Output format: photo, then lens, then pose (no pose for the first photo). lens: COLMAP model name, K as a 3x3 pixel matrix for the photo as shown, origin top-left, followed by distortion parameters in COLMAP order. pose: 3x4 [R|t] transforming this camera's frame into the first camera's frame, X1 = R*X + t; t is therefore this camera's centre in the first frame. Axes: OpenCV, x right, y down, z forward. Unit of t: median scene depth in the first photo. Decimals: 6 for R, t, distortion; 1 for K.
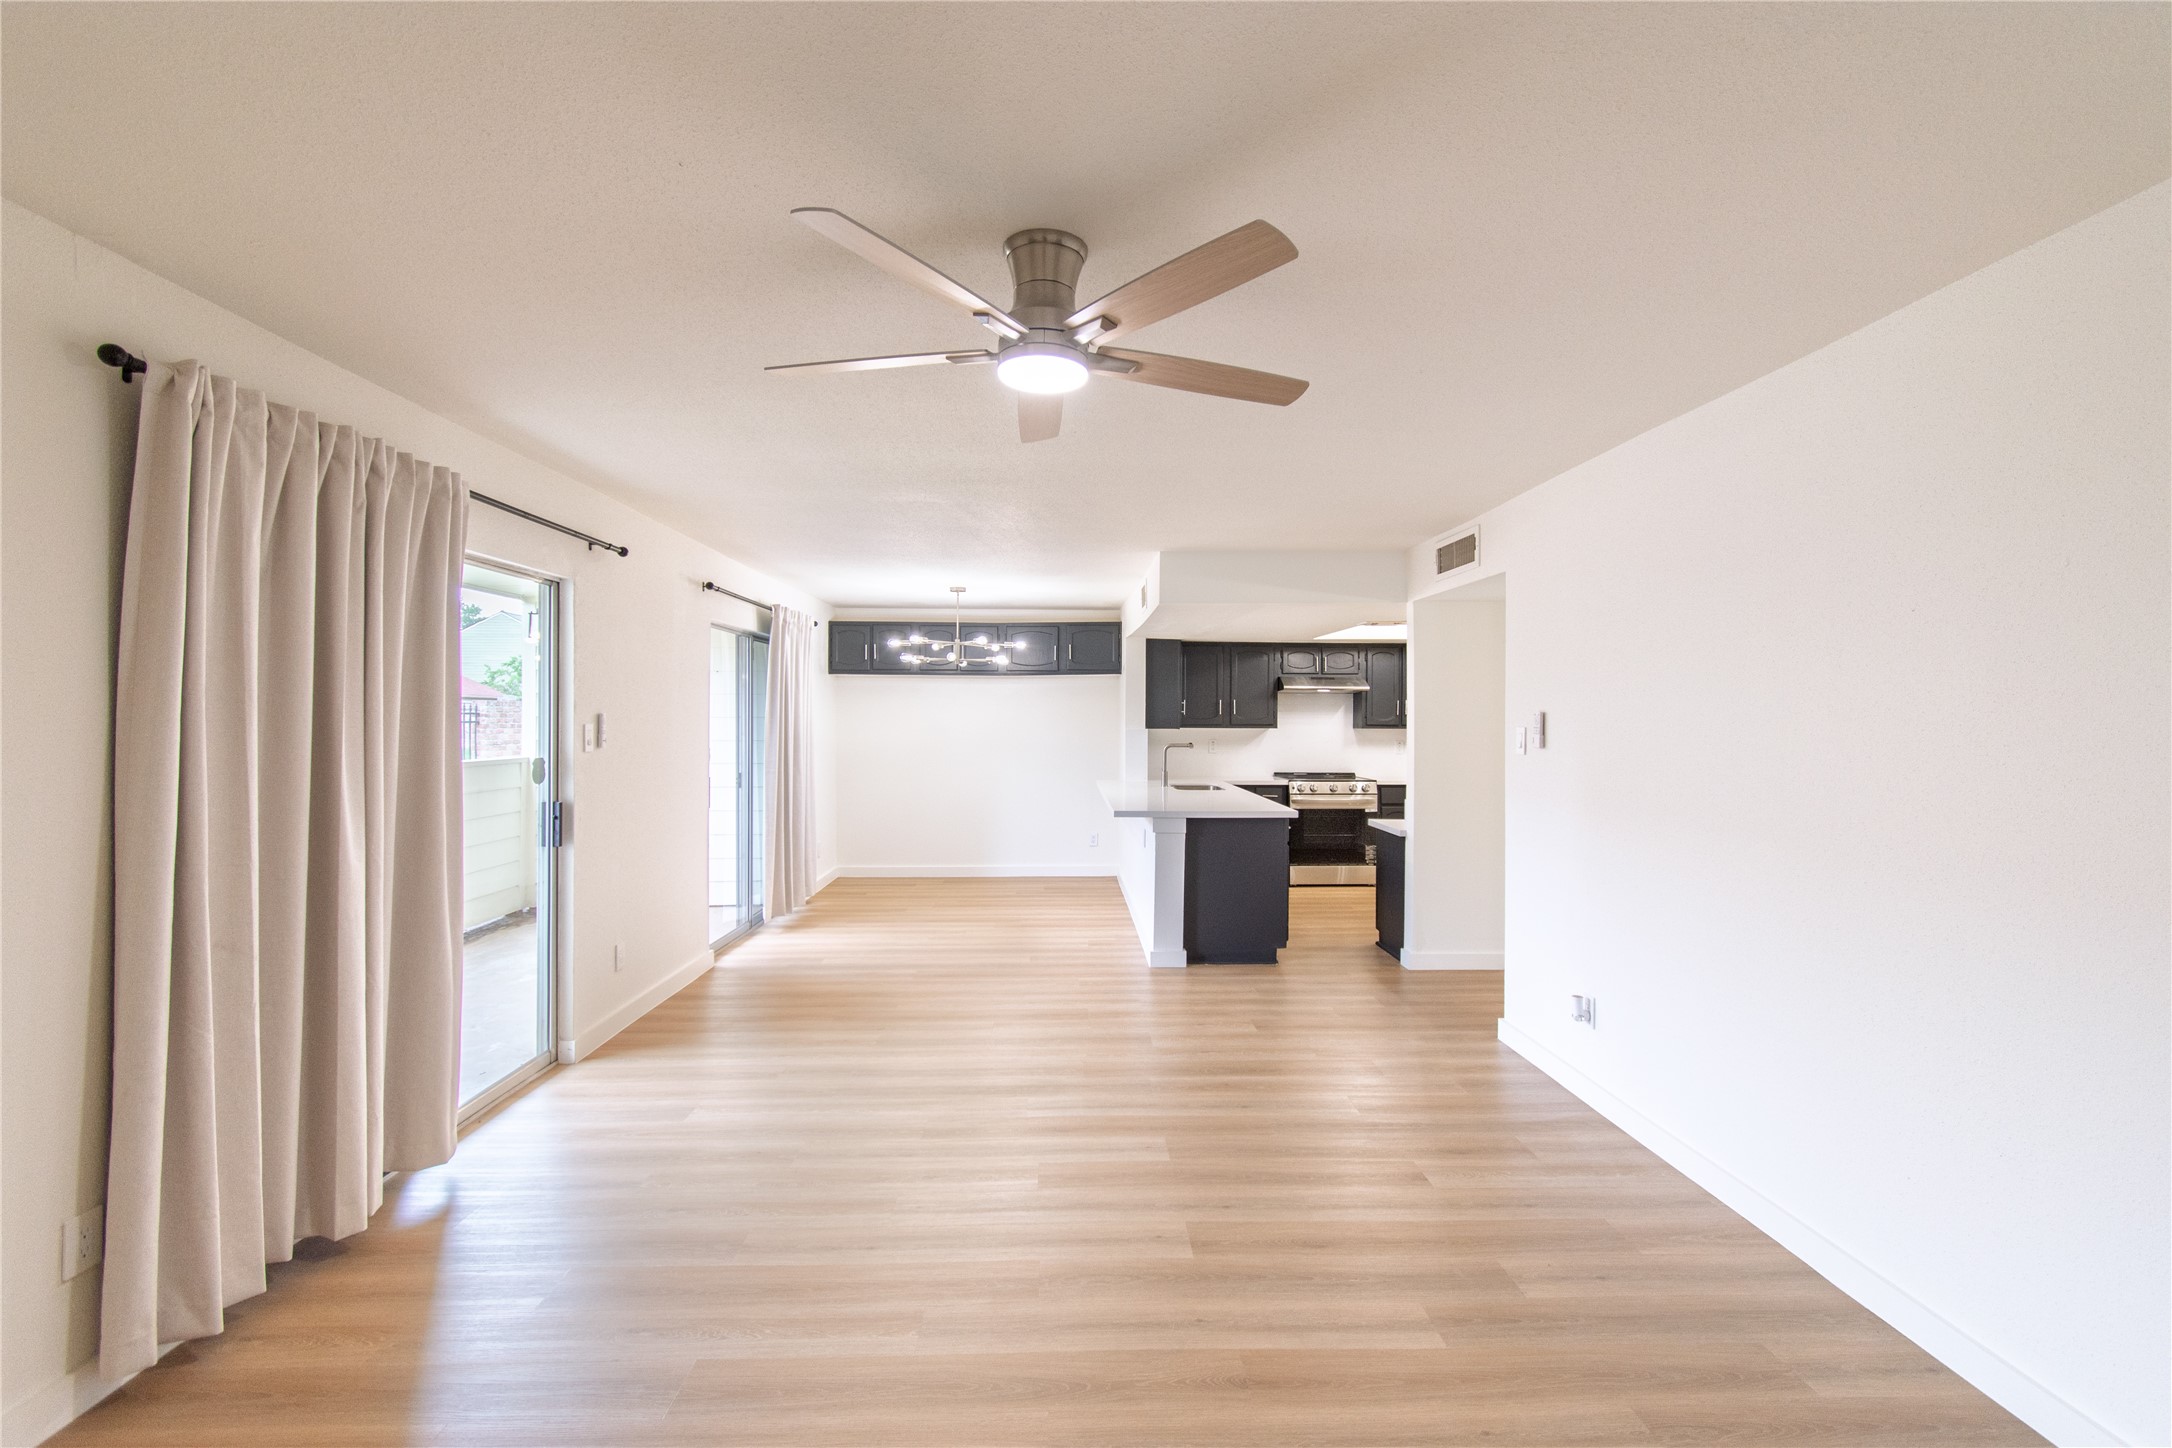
lens RADIAL K [[984.3, 0, 1099.0], [0, 984.3, 725.9], [0, 0, 1]] dist [0.008787, -0.002336]
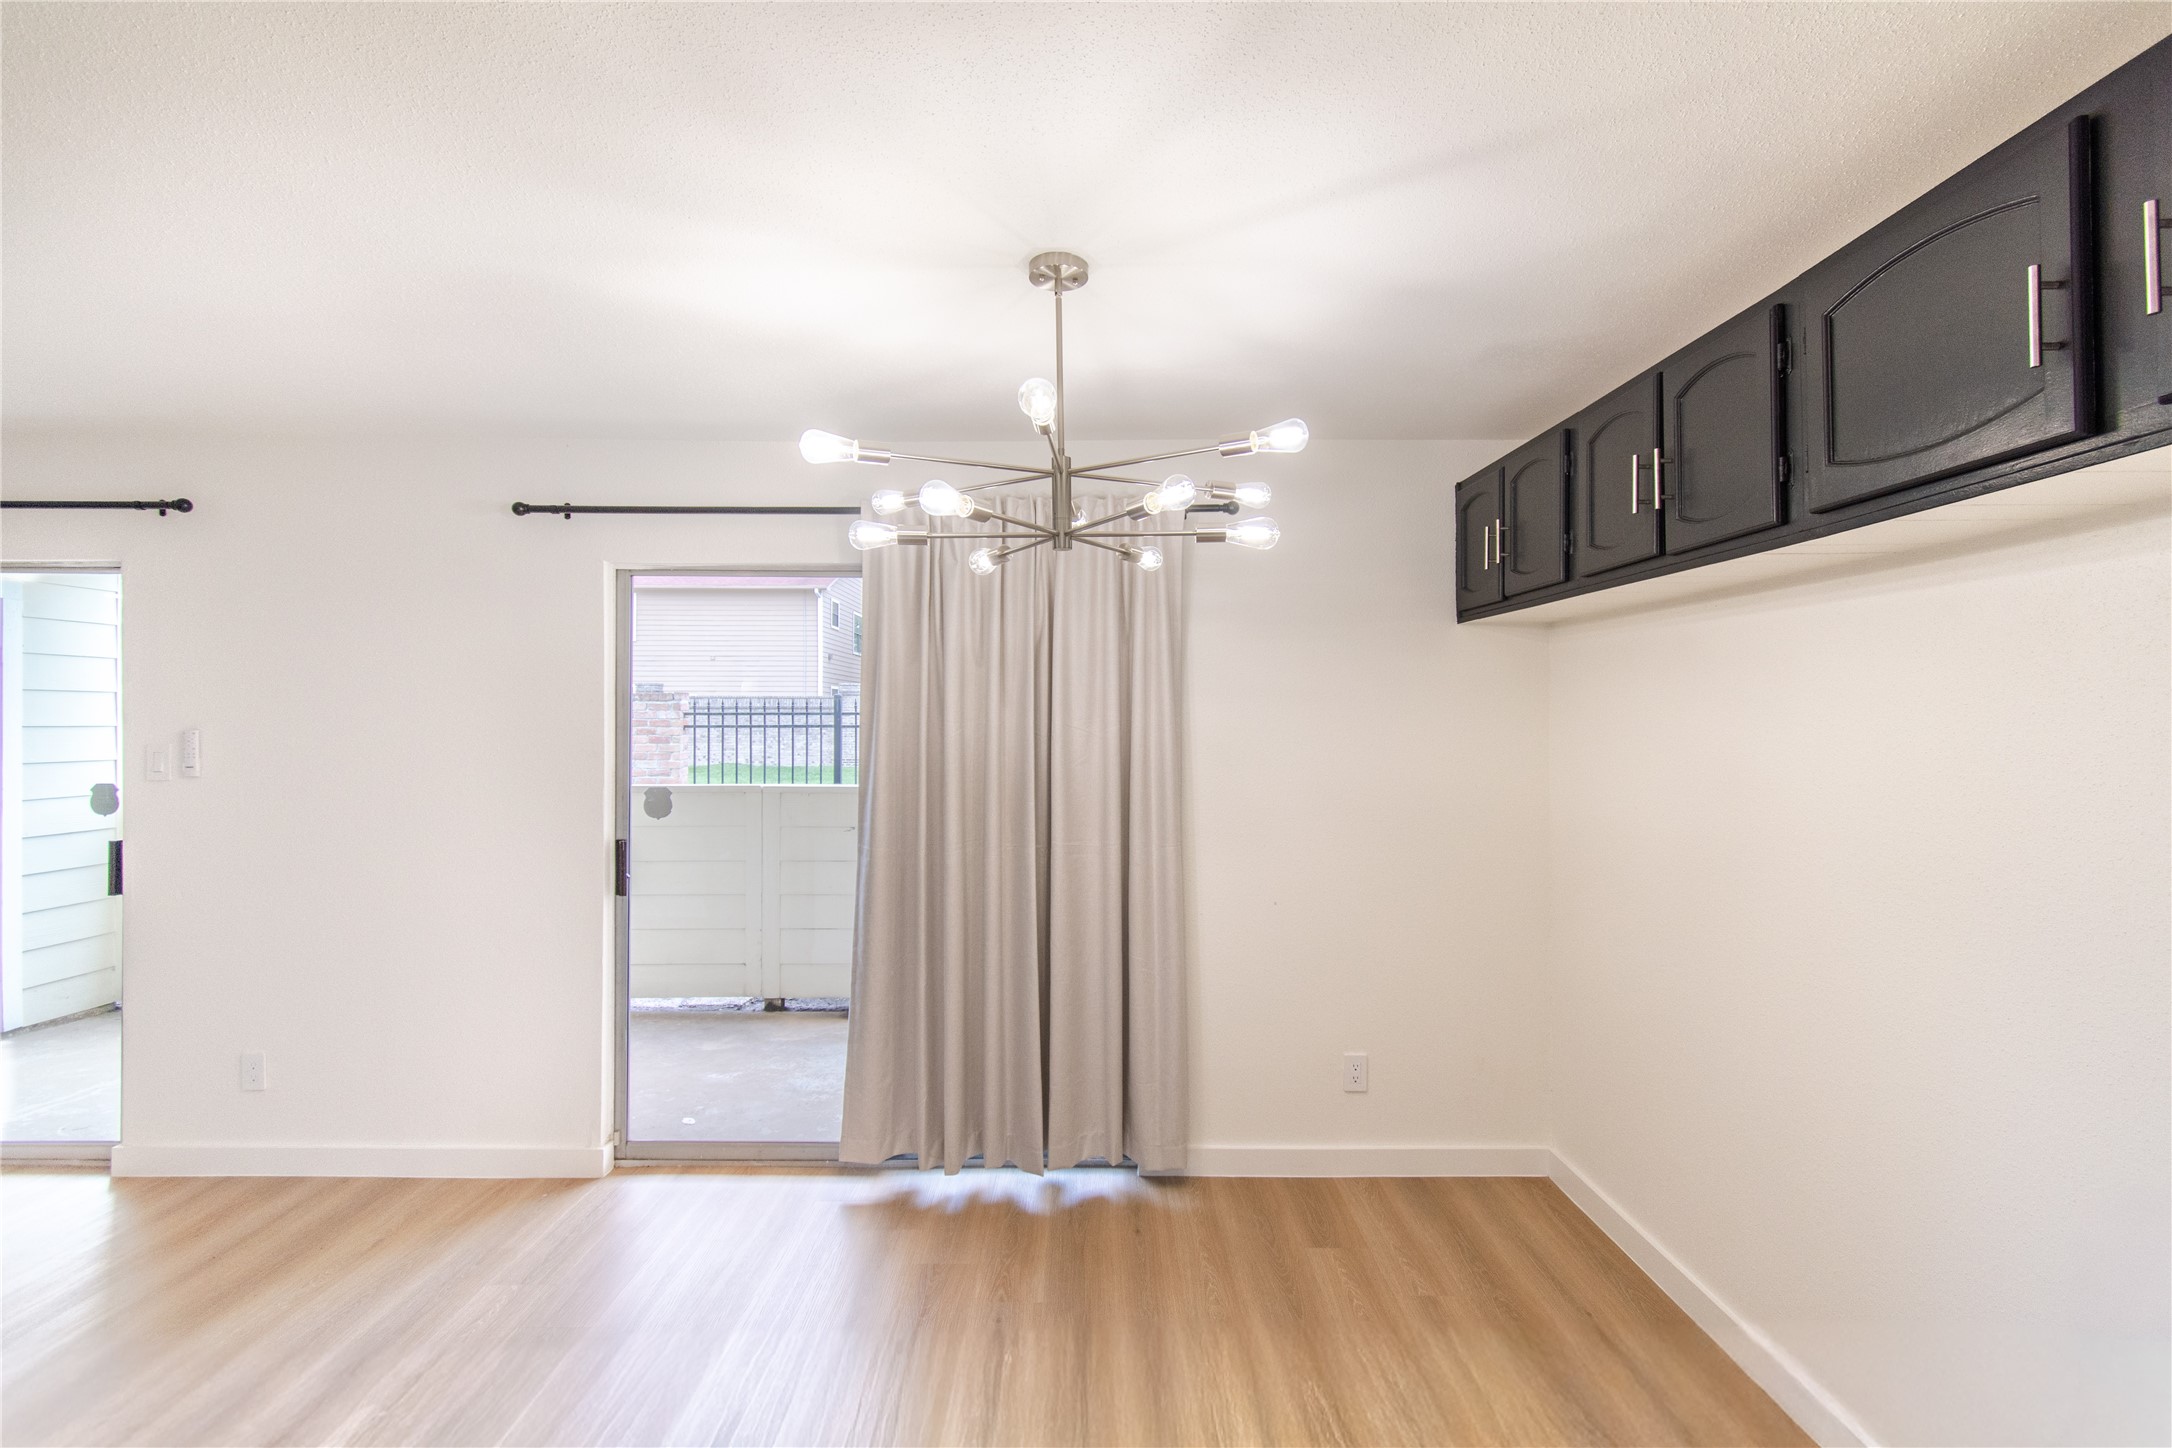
lens RADIAL K [[984.3, 0, 1078.7], [0, 984.3, 715.5], [0, 0, 1]] dist [0.008787, -0.002336]
pose [[-0.044794, -0.000388, -0.998996, 0.168495], [-0.003109, 0.999995, -0.000249, -0.020056], [0.998991, 0.003095, -0.044795, 1.288843]]
